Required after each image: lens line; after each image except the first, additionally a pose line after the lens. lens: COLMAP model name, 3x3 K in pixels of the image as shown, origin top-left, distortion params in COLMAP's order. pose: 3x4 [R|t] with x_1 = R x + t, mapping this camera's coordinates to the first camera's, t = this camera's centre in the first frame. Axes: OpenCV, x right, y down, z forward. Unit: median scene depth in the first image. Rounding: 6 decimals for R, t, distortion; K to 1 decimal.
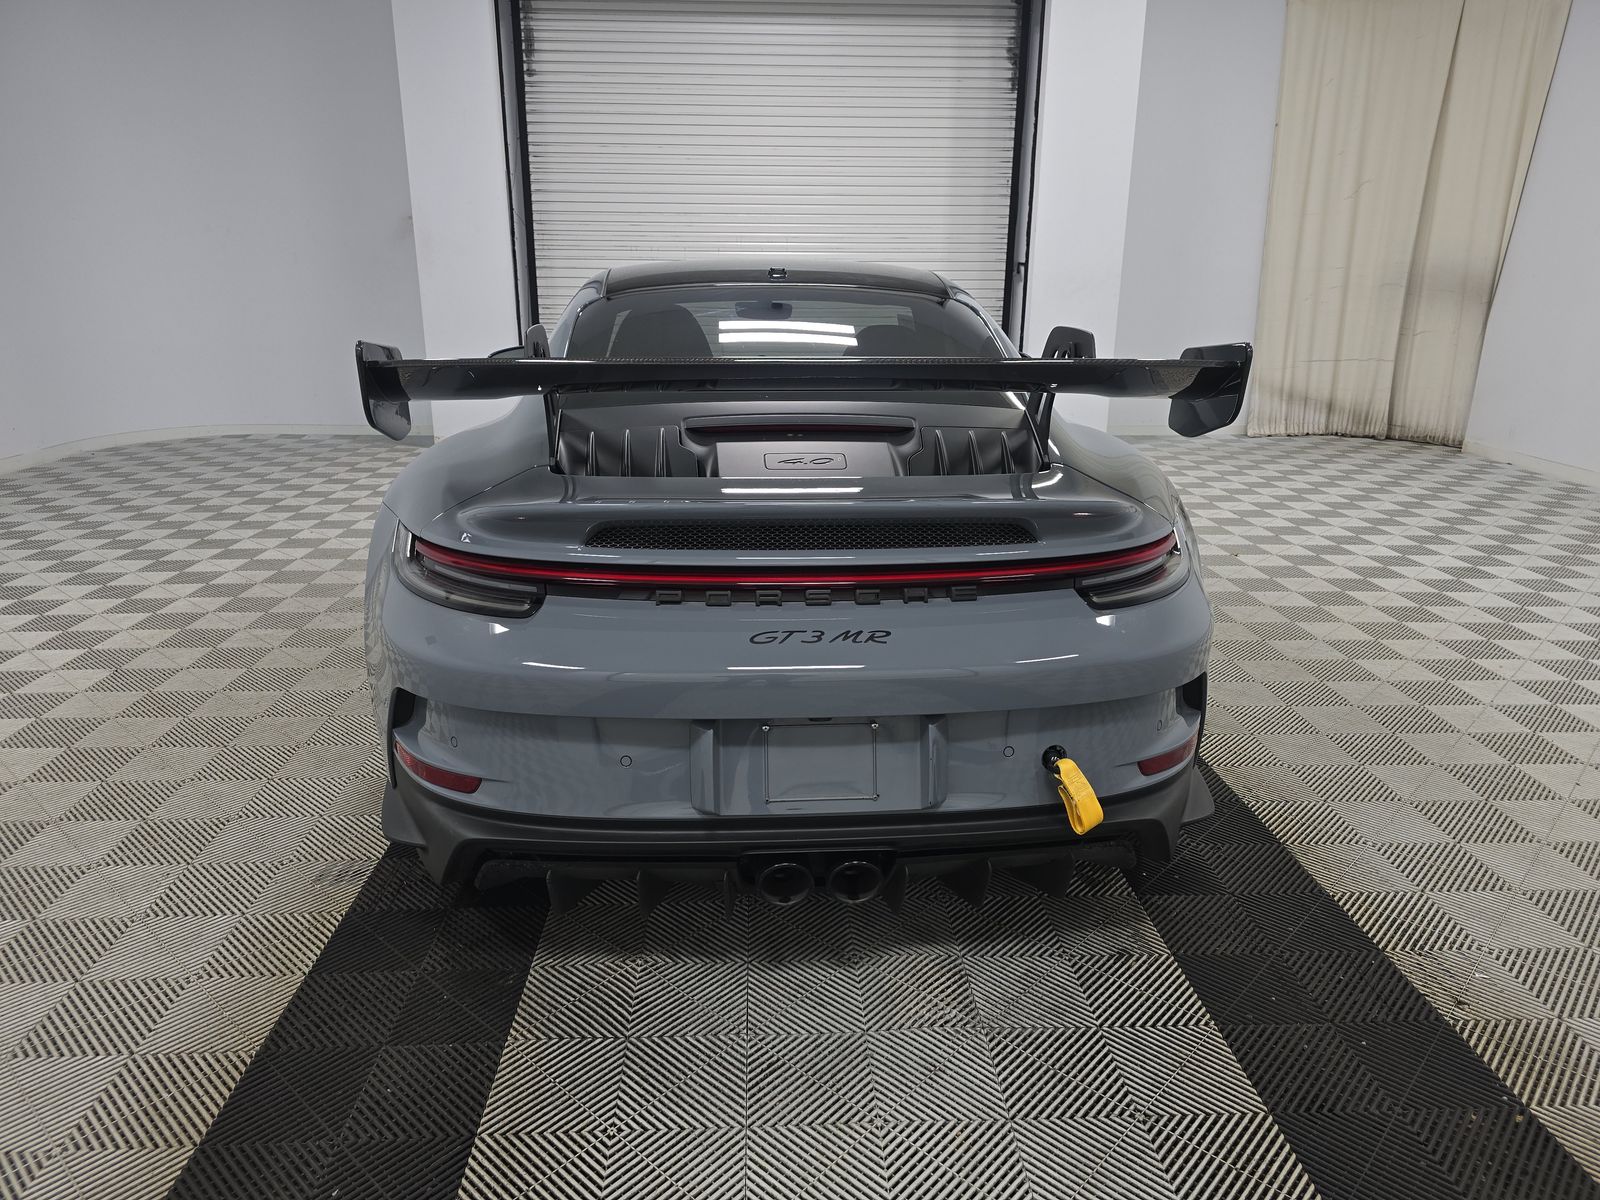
lens RADIAL K [[1073.7, 0, 800.0], [0, 1073.7, 600.0], [0, 0, 1]] dist [0.025320, -0.003225]
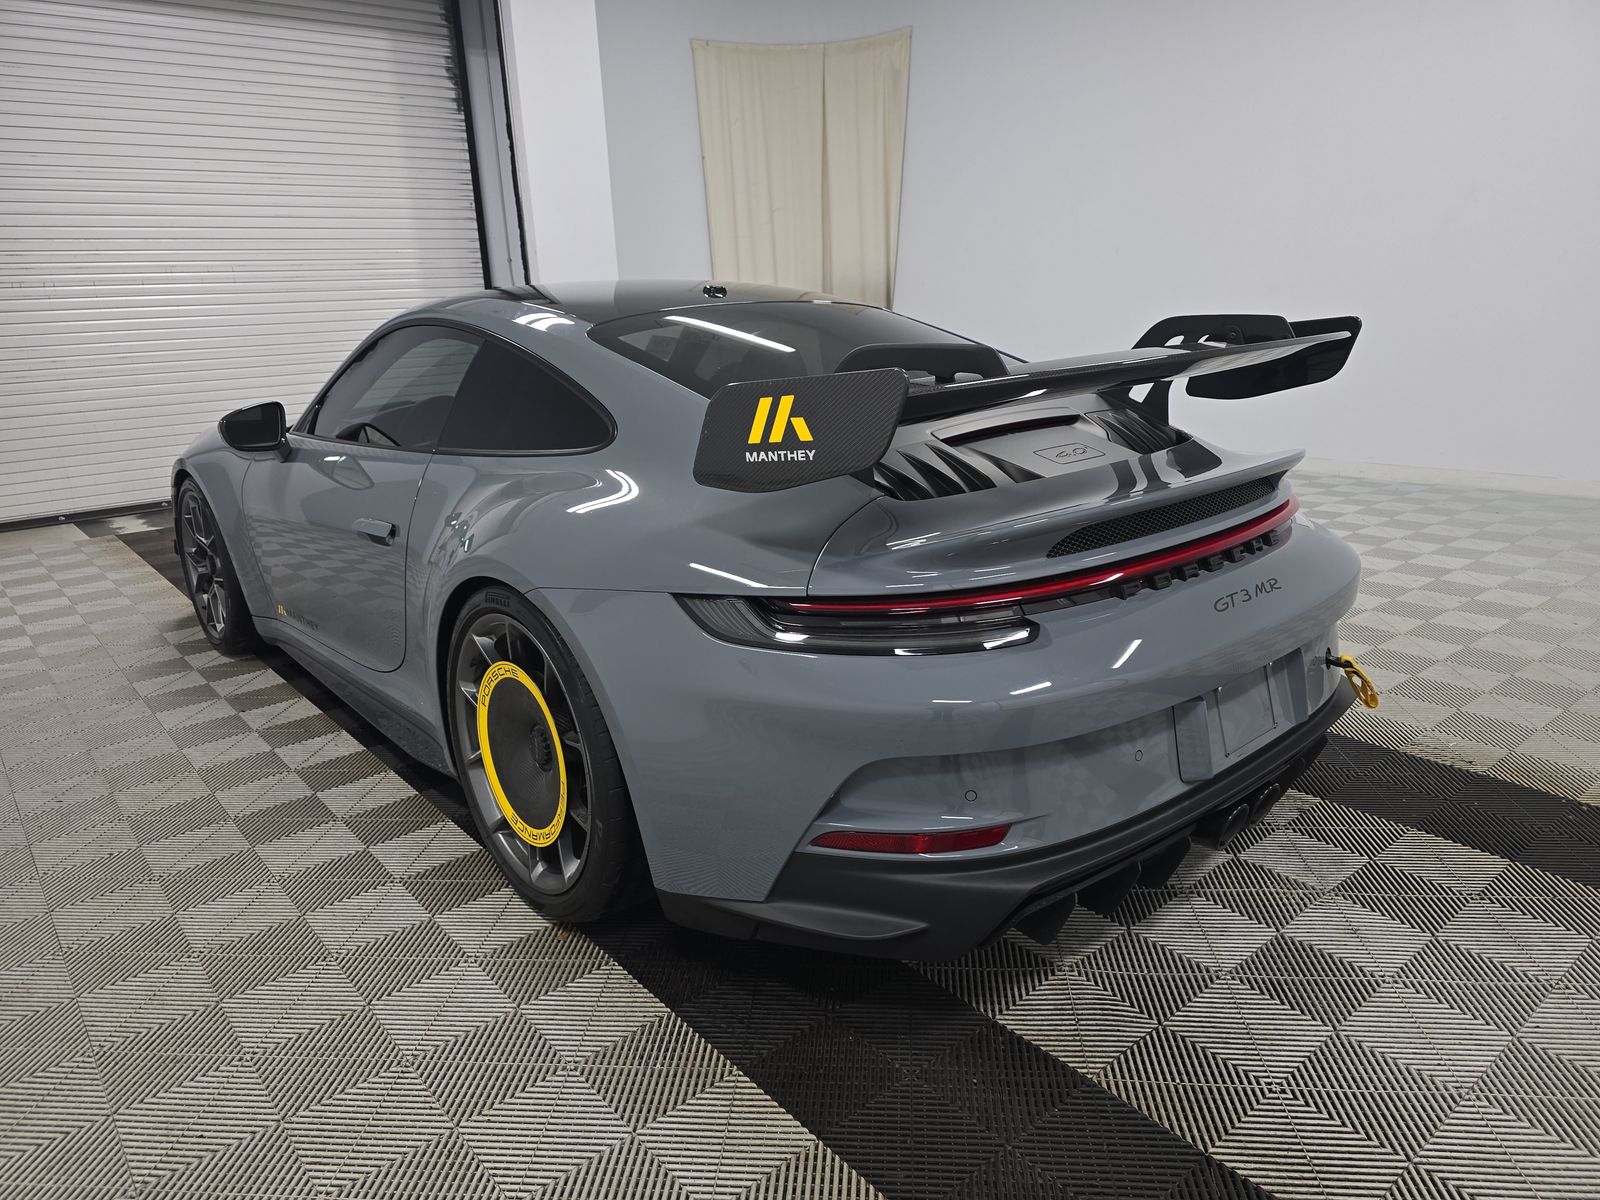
lens RADIAL K [[1073.7, 0, 800.0], [0, 1073.7, 600.0], [0, 0, 1]] dist [0.025320, -0.003225]
pose [[0.798085, -0.205783, 0.566316, -0.203085], [0.218032, 0.974811, 0.046954, -0.023465], [-0.561714, 0.086002, 0.822850, 0.068765]]
